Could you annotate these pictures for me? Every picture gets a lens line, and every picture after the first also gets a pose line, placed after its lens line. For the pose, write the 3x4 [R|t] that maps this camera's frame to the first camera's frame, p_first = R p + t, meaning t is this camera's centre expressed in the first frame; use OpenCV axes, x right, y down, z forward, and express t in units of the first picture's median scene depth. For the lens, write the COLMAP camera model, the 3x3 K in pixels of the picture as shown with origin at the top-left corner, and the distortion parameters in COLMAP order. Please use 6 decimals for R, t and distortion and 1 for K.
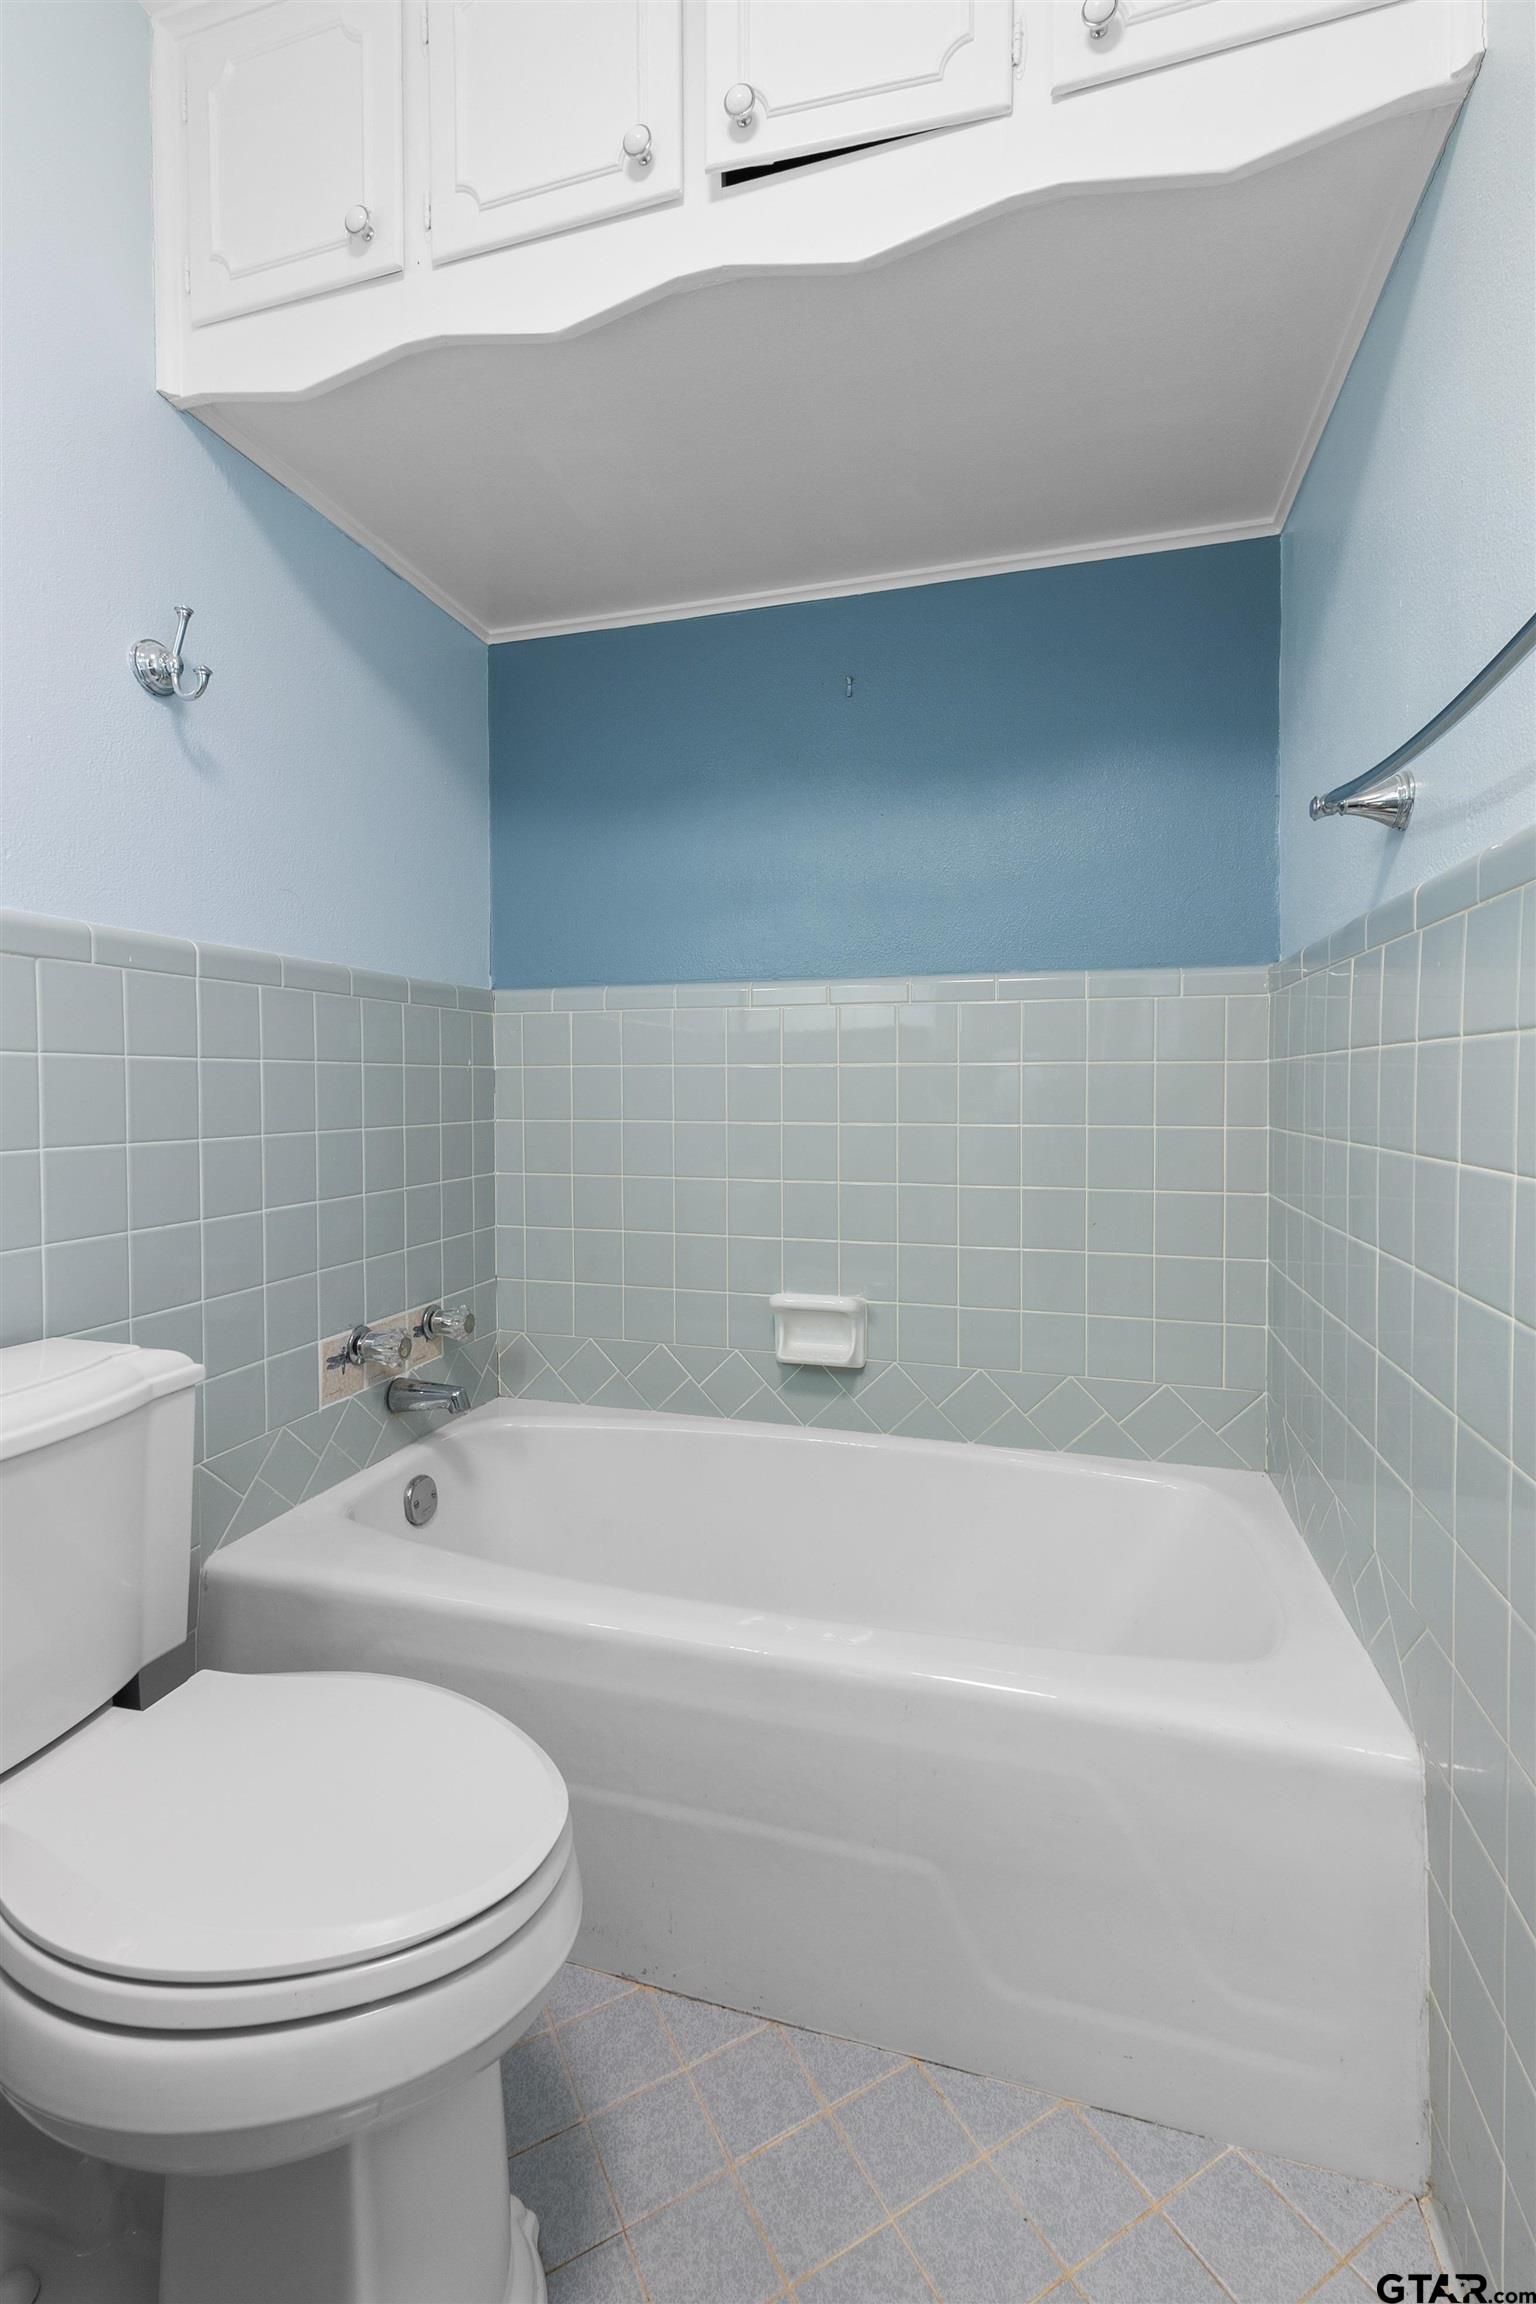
lens RADIAL K [[1003.9, 0, 768.7], [0, 1003.9, 1097.0], [0, 0, 1]] dist [0.001494, 0.000146]
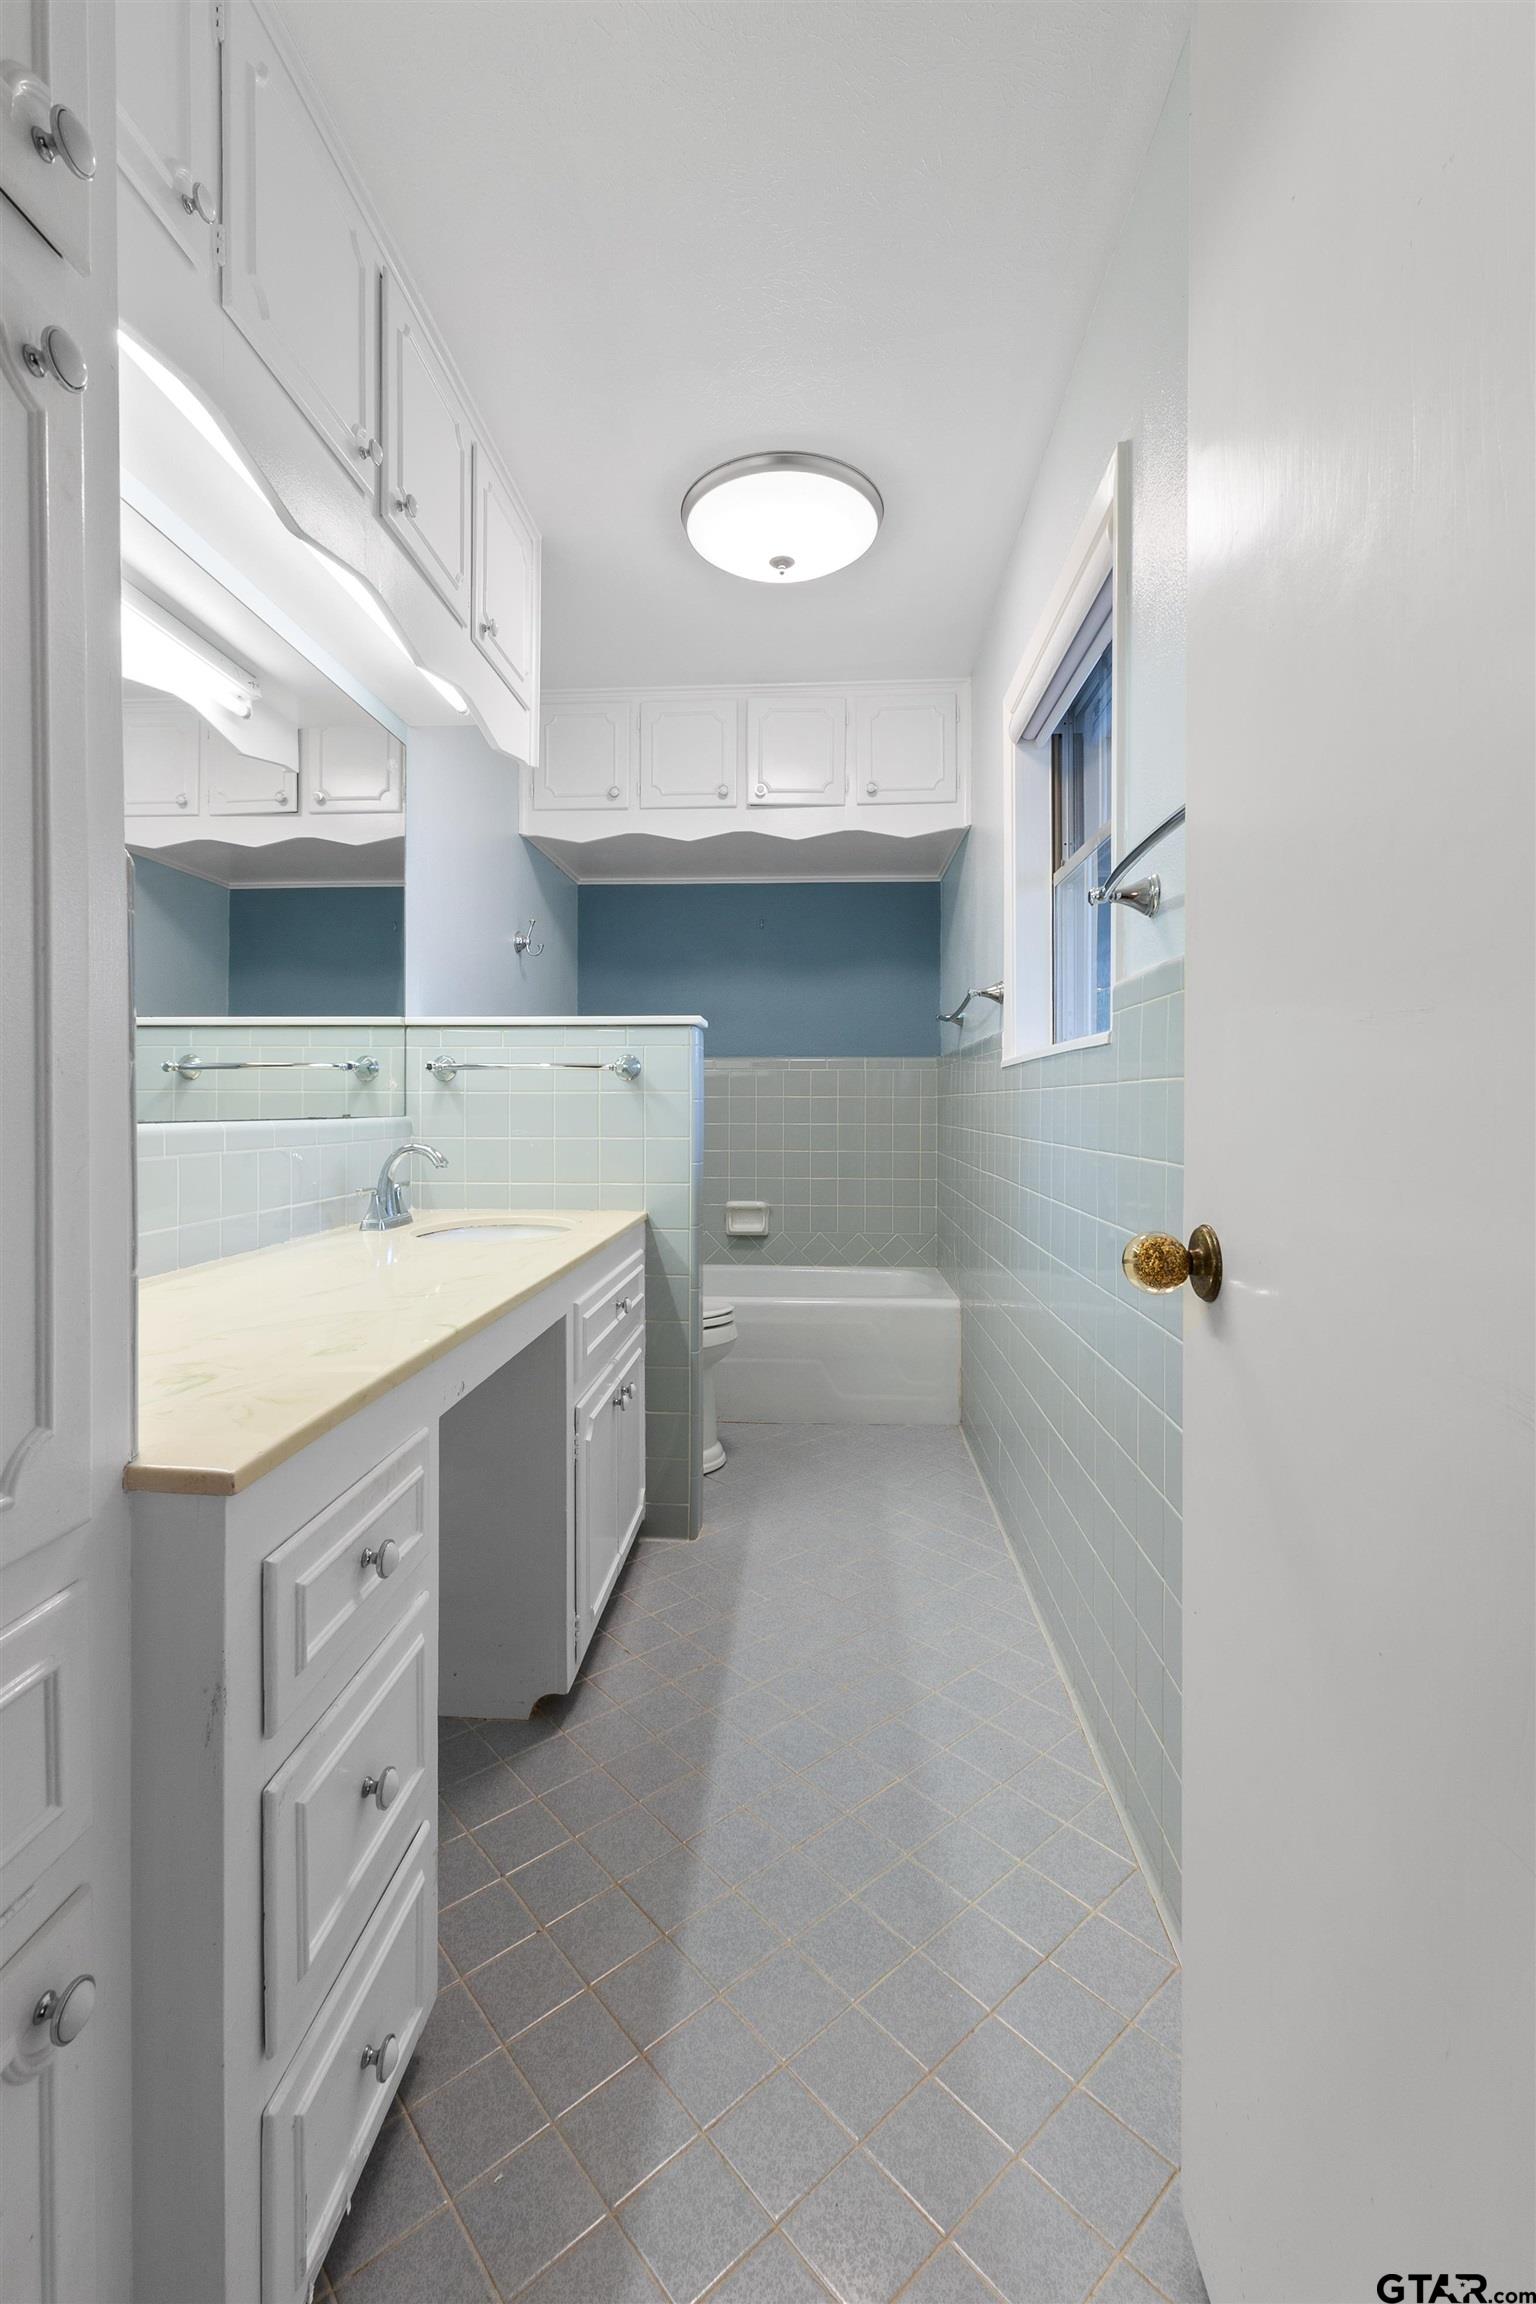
lens RADIAL K [[1003.9, 0, 758.1], [0, 1003.9, 1129.2], [0, 0, 1]] dist [0.001494, 0.000146]
pose [[0.978021, -0.005148, 0.208444, -0.394576], [0.001510, 0.999844, 0.017612, 0.000009], [-0.208502, -0.016910, 0.977876, -1.175319]]
